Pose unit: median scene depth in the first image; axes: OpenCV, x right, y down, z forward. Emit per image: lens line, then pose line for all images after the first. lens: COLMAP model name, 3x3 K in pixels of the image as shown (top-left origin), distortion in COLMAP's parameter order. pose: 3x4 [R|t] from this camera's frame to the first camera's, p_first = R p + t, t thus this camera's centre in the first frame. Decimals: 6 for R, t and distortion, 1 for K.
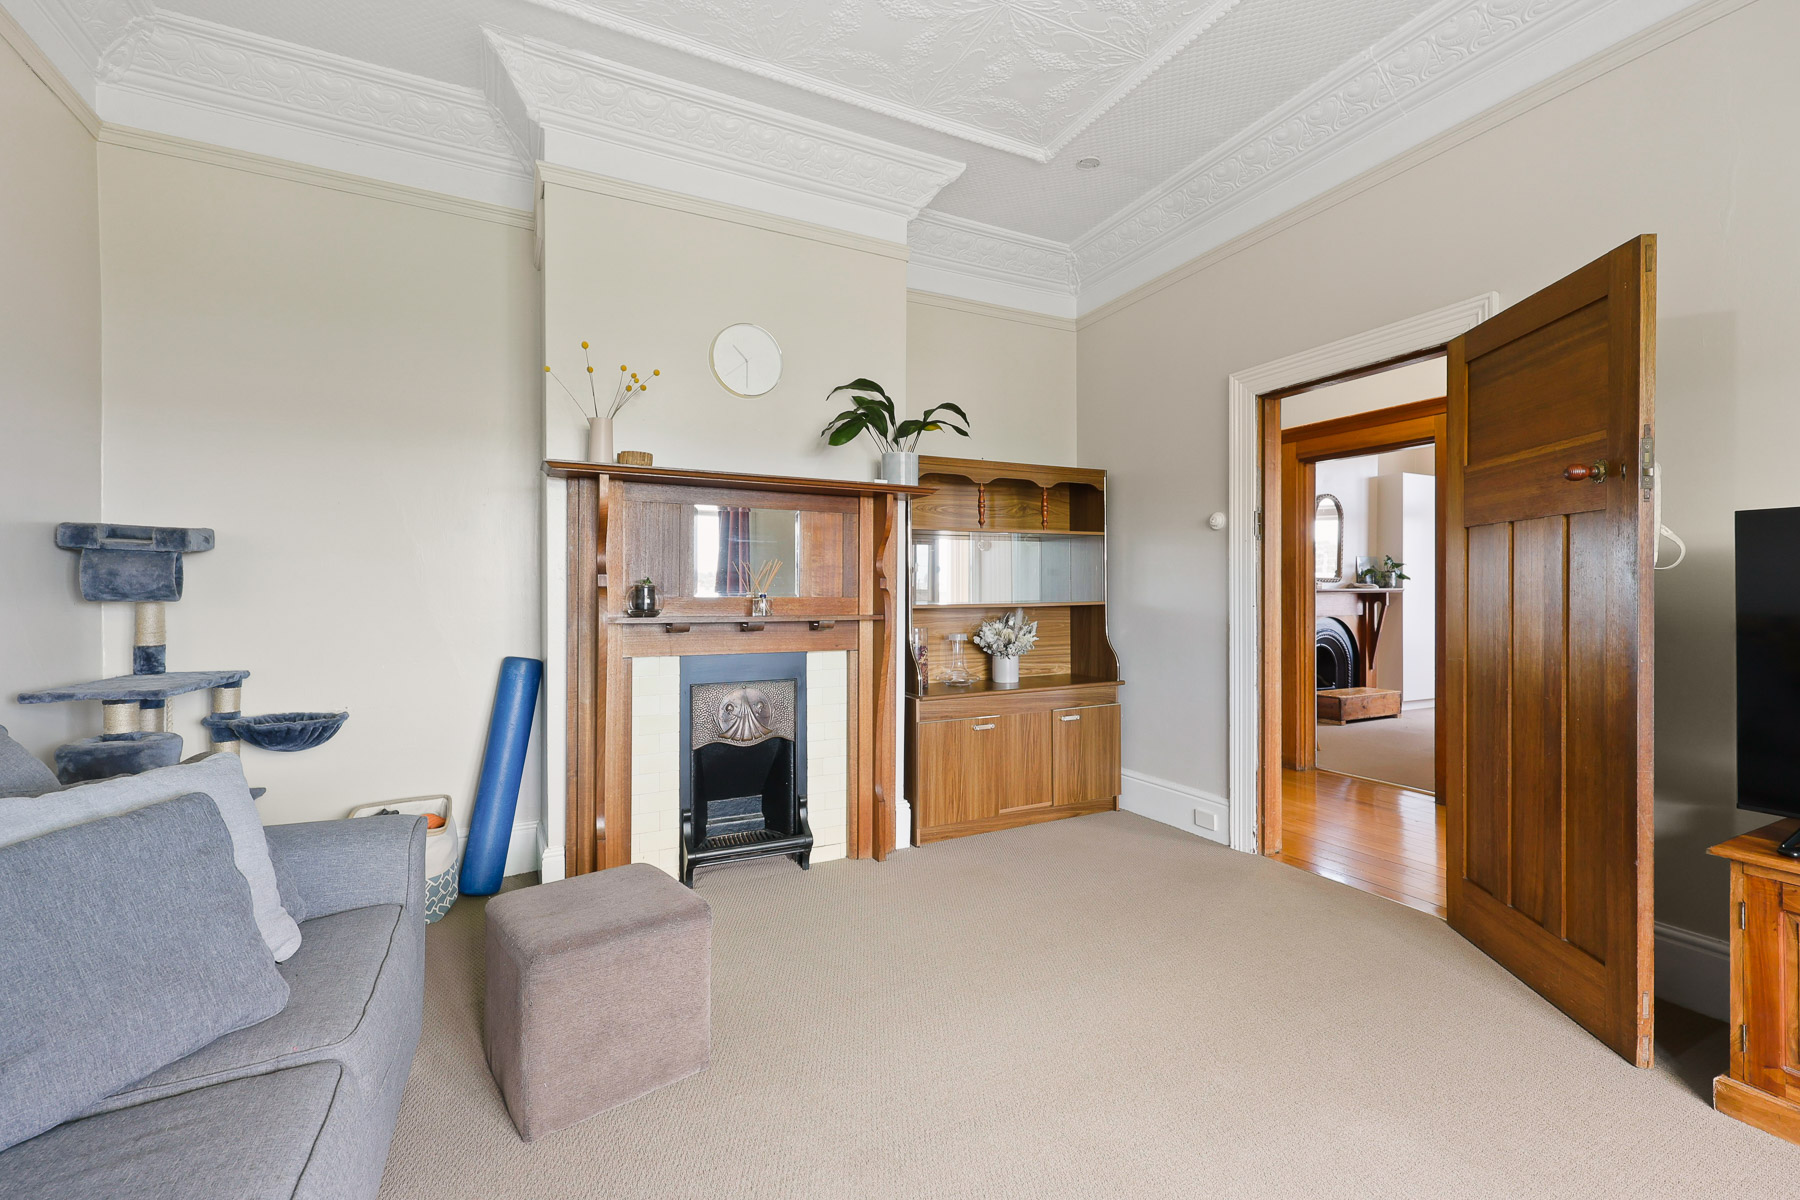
lens RADIAL K [[739.3, 0, 896.8], [0, 739.3, 593.5], [0, 0, 1]] dist [-0.002162, -0.000459]
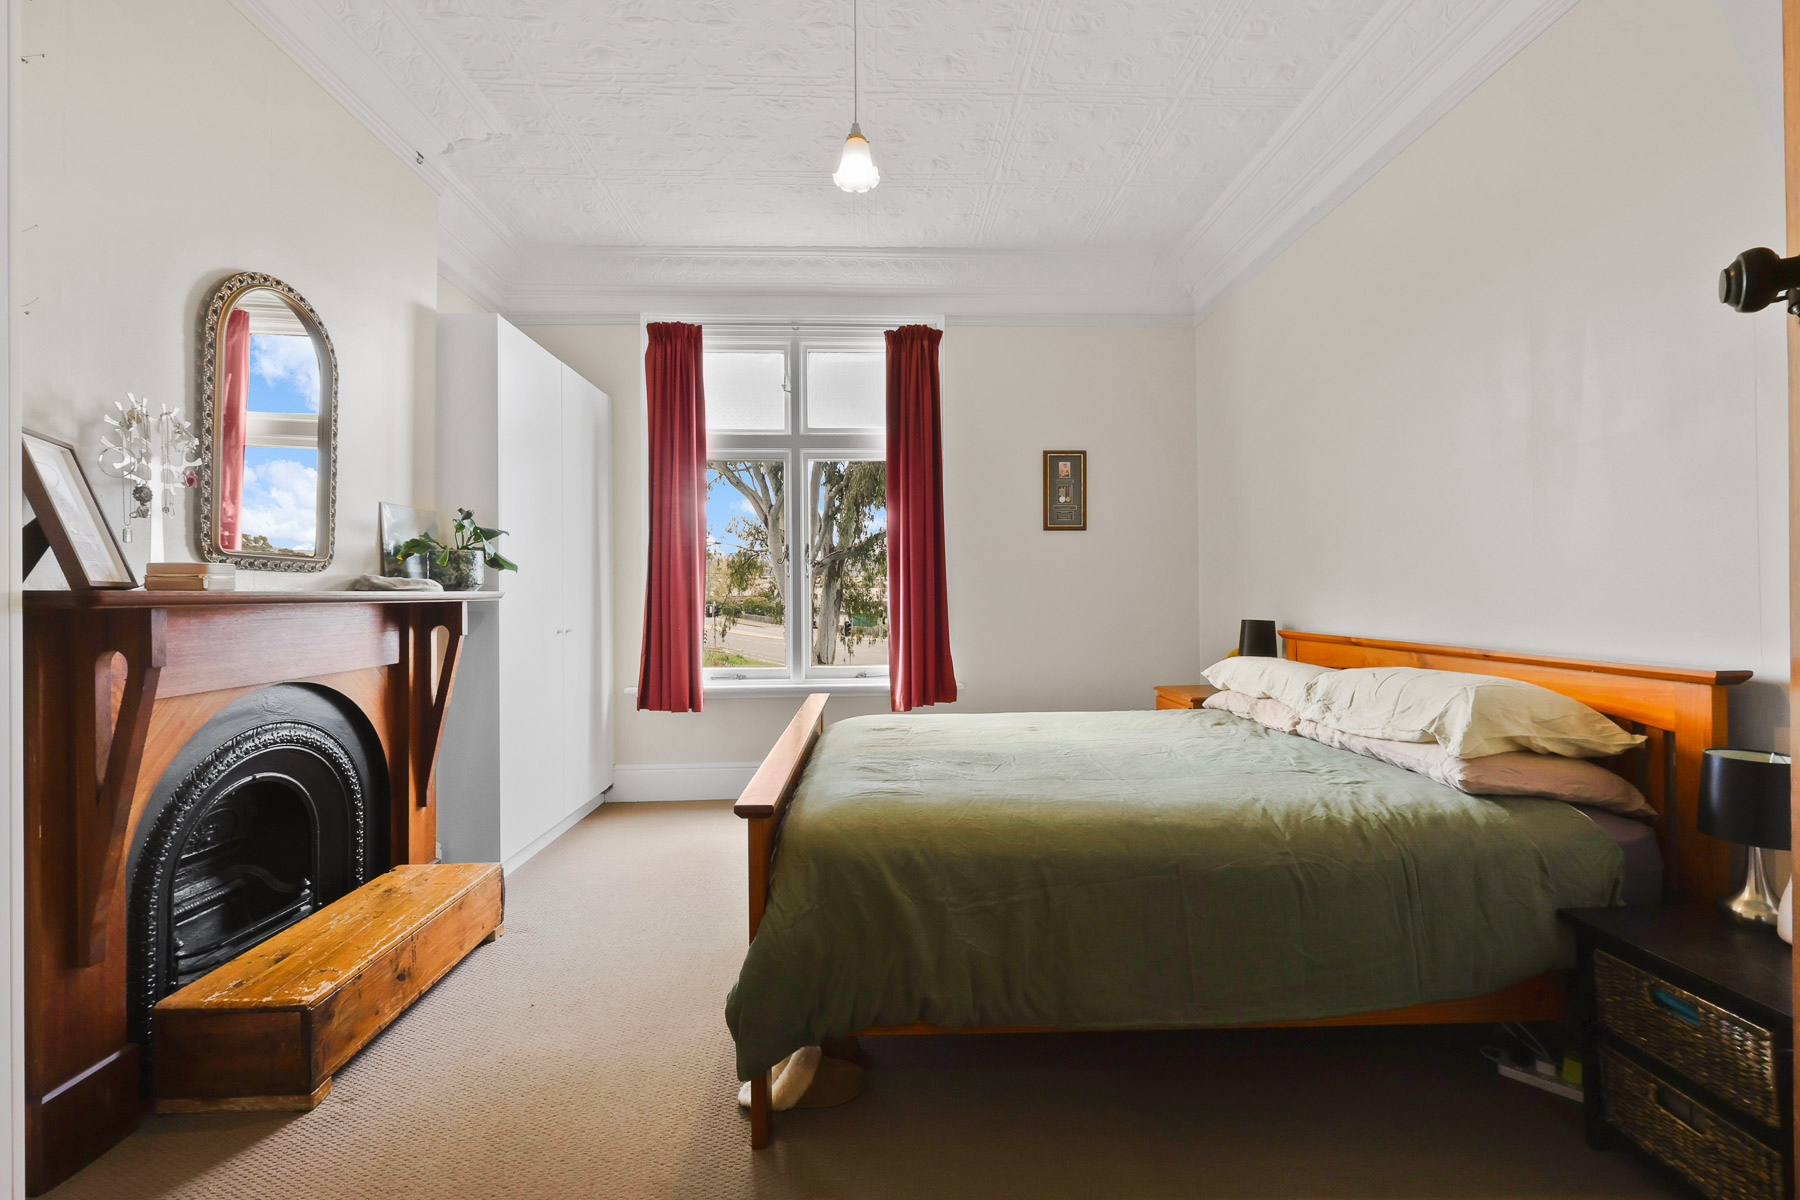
lens RADIAL K [[739.3, 0, 908.0], [0, 739.3, 593.2], [0, 0, 1]] dist [-0.002162, -0.000459]
pose [[0.402357, -0.001008, 0.915482, 0.399394], [-0.000238, 0.999999, 0.001206, -0.006392], [-0.915483, -0.000703, 0.402357, 0.624779]]
